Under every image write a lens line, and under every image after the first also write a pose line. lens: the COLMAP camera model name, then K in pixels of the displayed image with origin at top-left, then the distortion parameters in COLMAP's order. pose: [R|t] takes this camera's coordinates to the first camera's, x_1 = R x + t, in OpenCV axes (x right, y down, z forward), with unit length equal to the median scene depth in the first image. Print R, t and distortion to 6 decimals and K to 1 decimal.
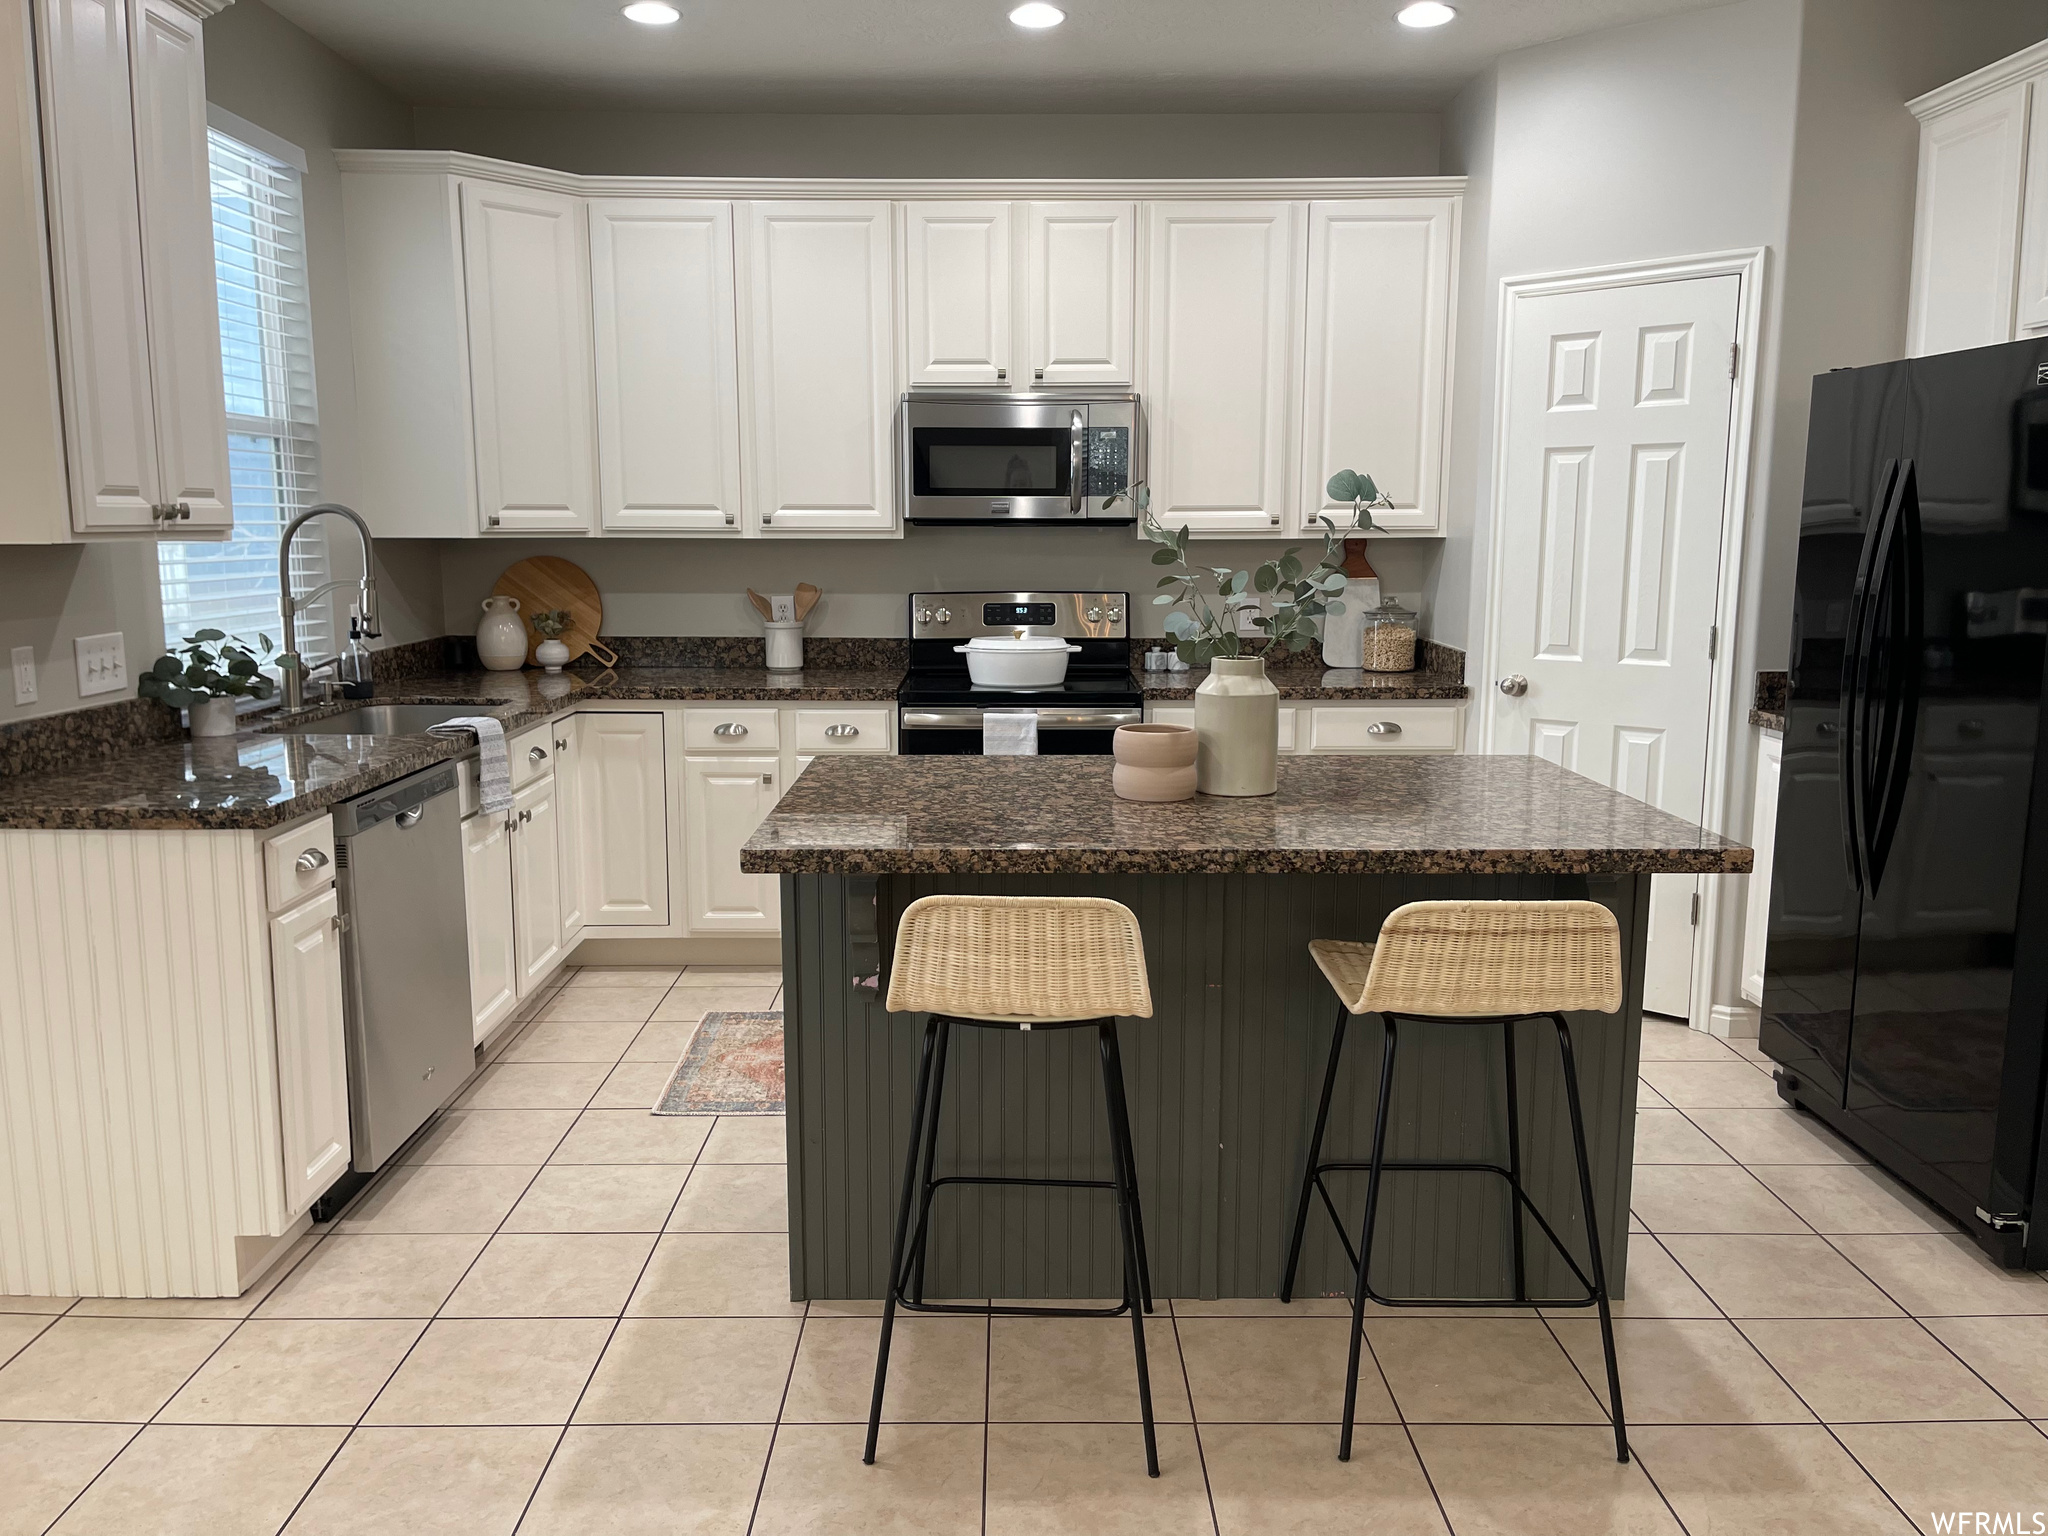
lens RADIAL K [[1541.6, 0, 1016.5], [0, 1541.6, 764.0], [0, 0, 1]] dist [0.072583, -0.097850]
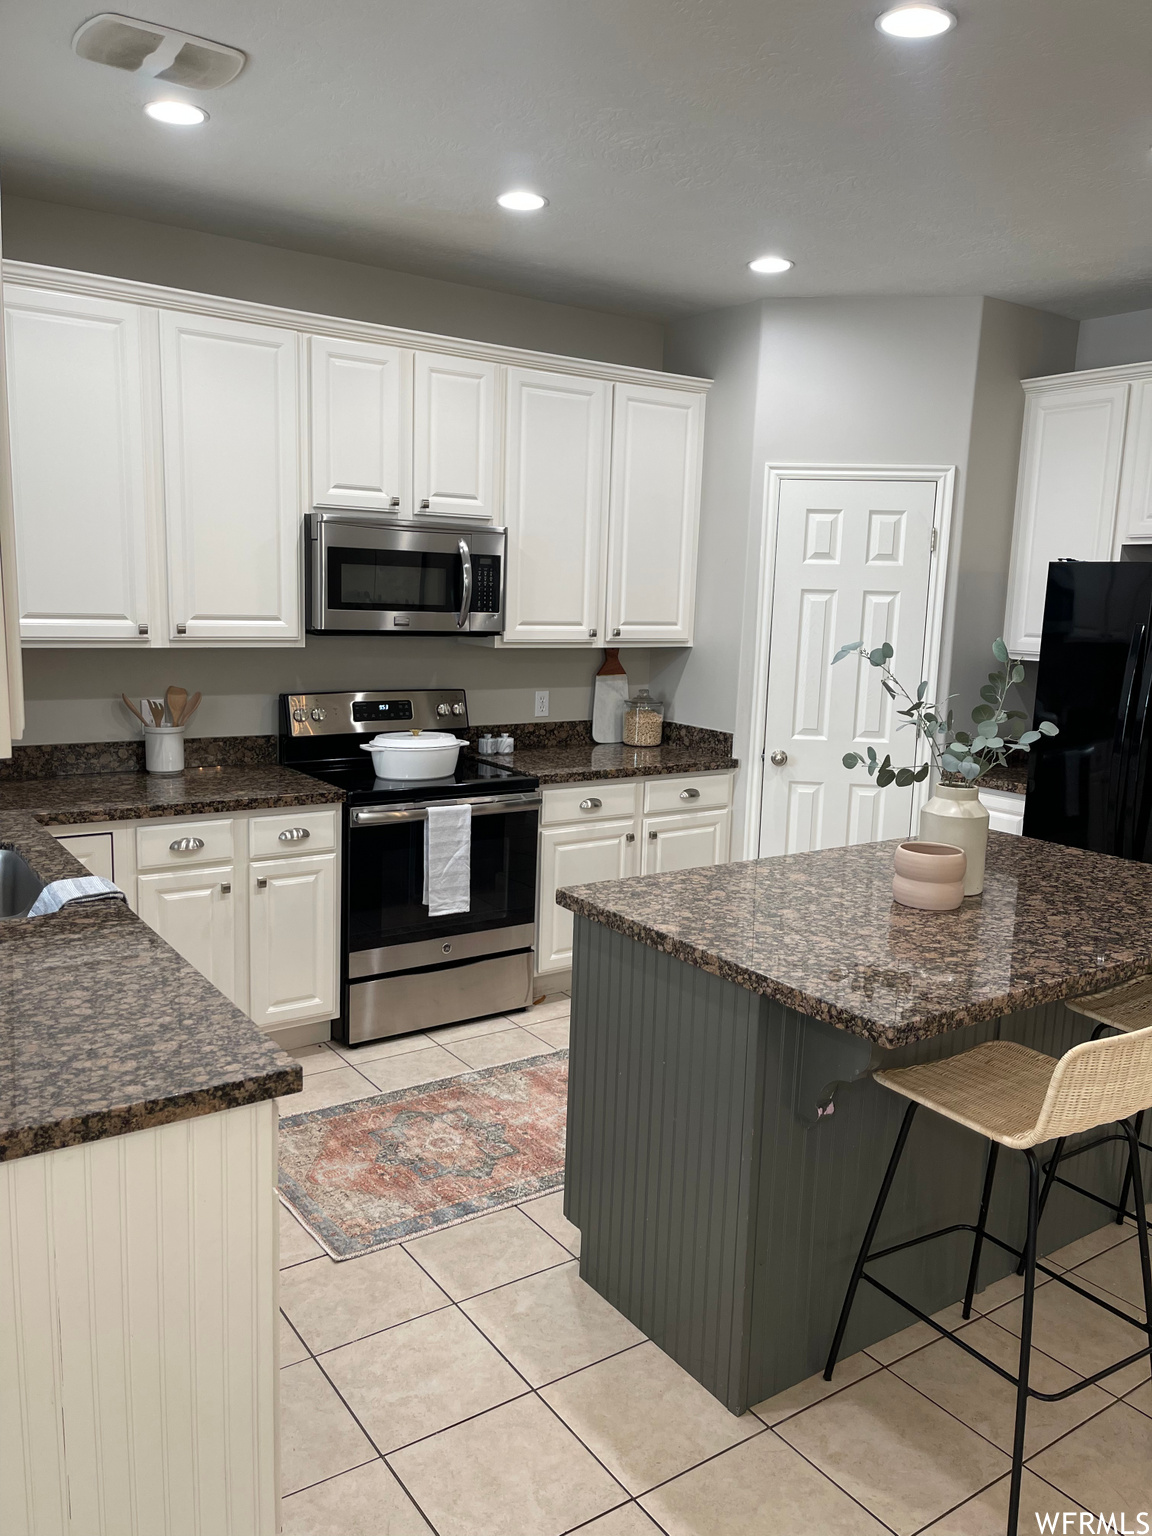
lens RADIAL K [[1156.2, 0, 589.0], [0, 1156.2, 778.0], [0, 0, 1]] dist [0.072583, -0.097850]
pose [[0.820604, -0.066601, 0.567603, -0.393092], [0.055804, 0.997778, 0.036399, -0.076915], [-0.568766, 0.001805, 0.822497, 0.233489]]
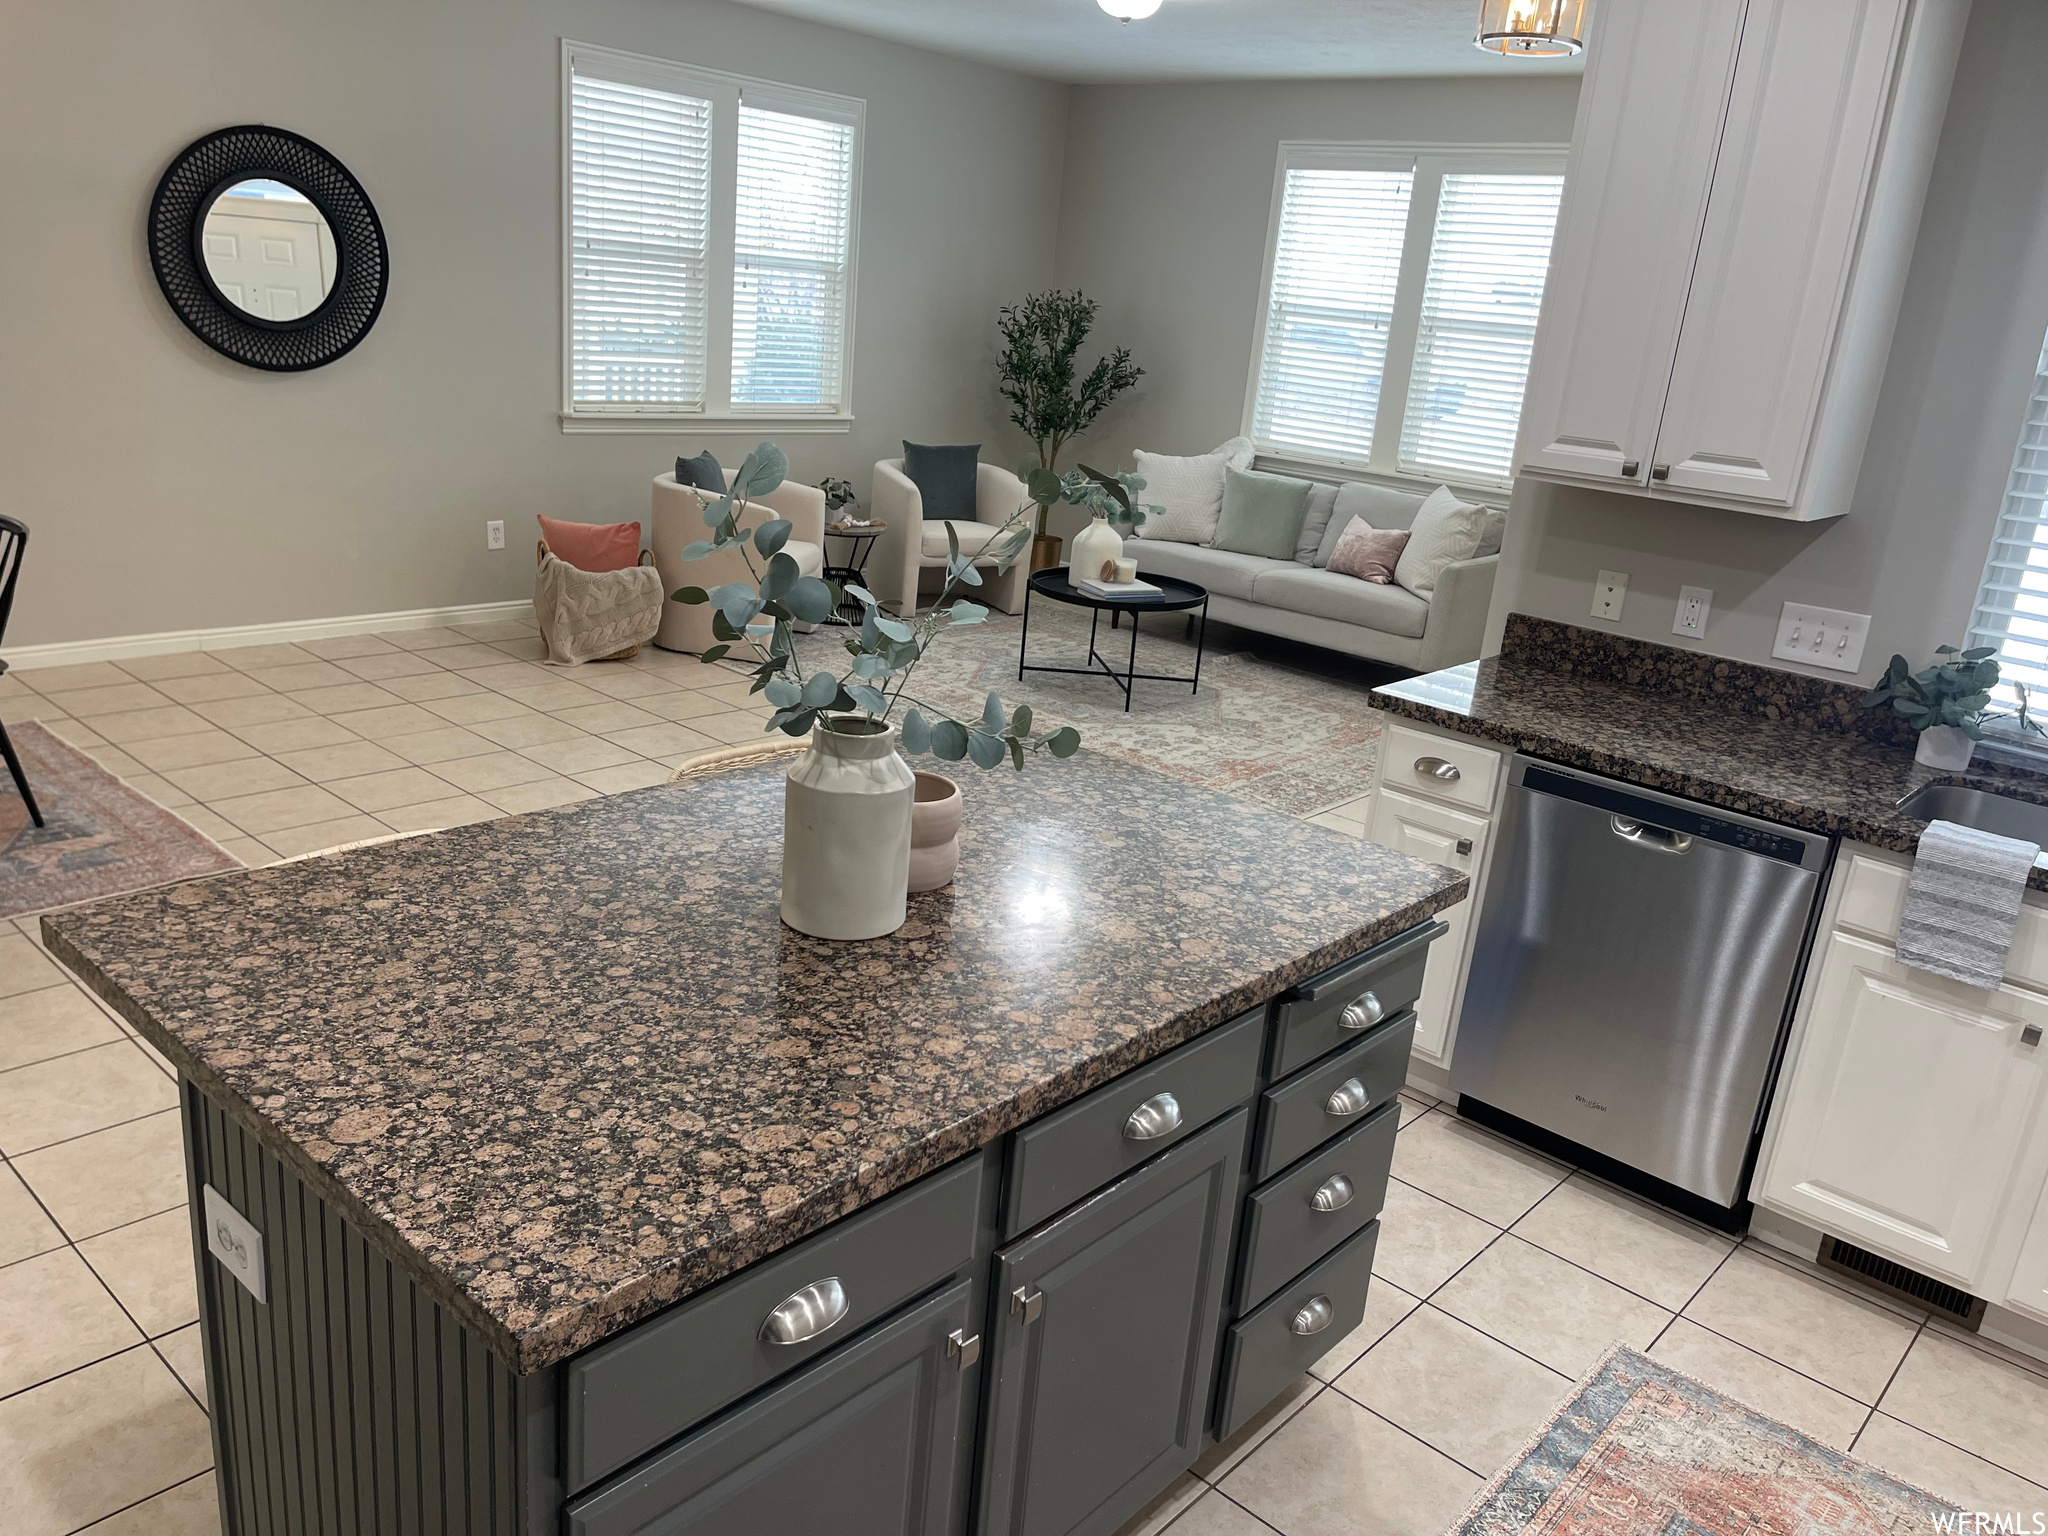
lens RADIAL K [[1541.6, 0, 994.1], [0, 1541.6, 779.5], [0, 0, 1]] dist [0.072583, -0.097850]
pose [[-0.683028, 0.167055, -0.711031, 0.345744], [-0.195367, 0.896234, 0.398241, -0.192612], [0.703778, 0.410922, -0.579516, 0.866593]]
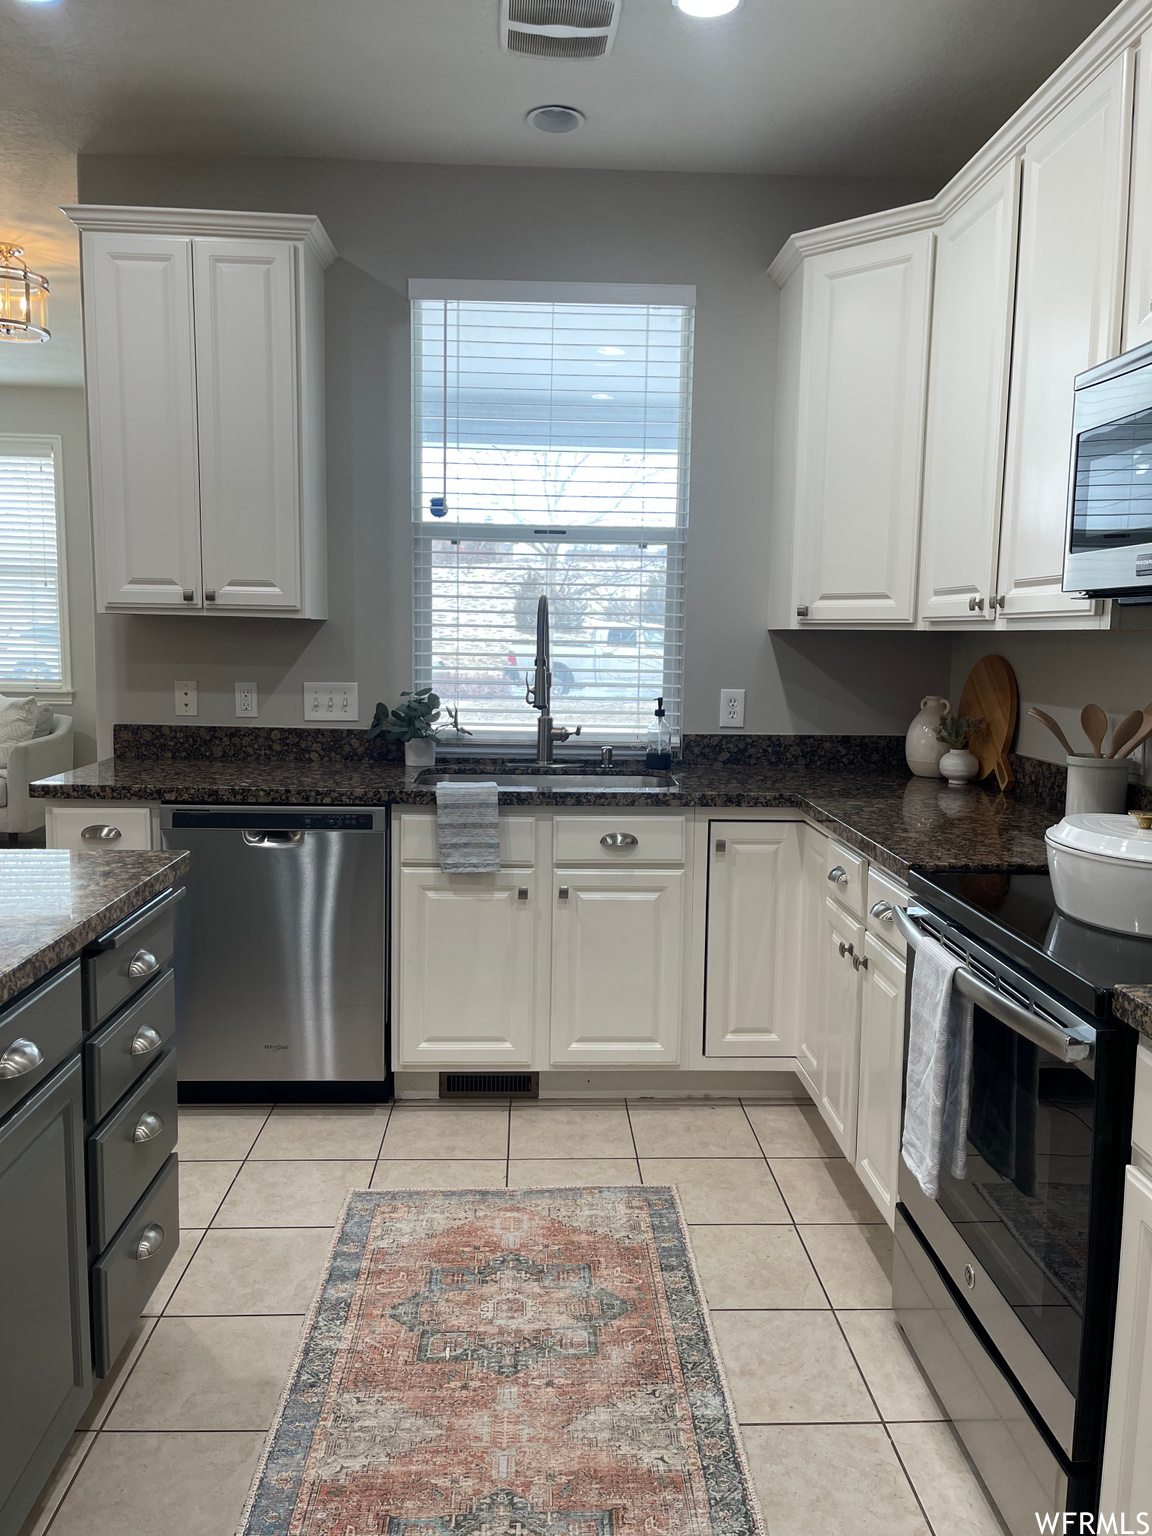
lens RADIAL K [[1156.2, 0, 581.4], [0, 1156.2, 768.0], [0, 0, 1]] dist [0.072583, -0.097850]
pose [[0.033354, 0.114299, -0.992886, 0.374654], [-0.170430, 0.979539, 0.107037, -0.113096], [0.984805, 0.165648, 0.052151, 0.829187]]
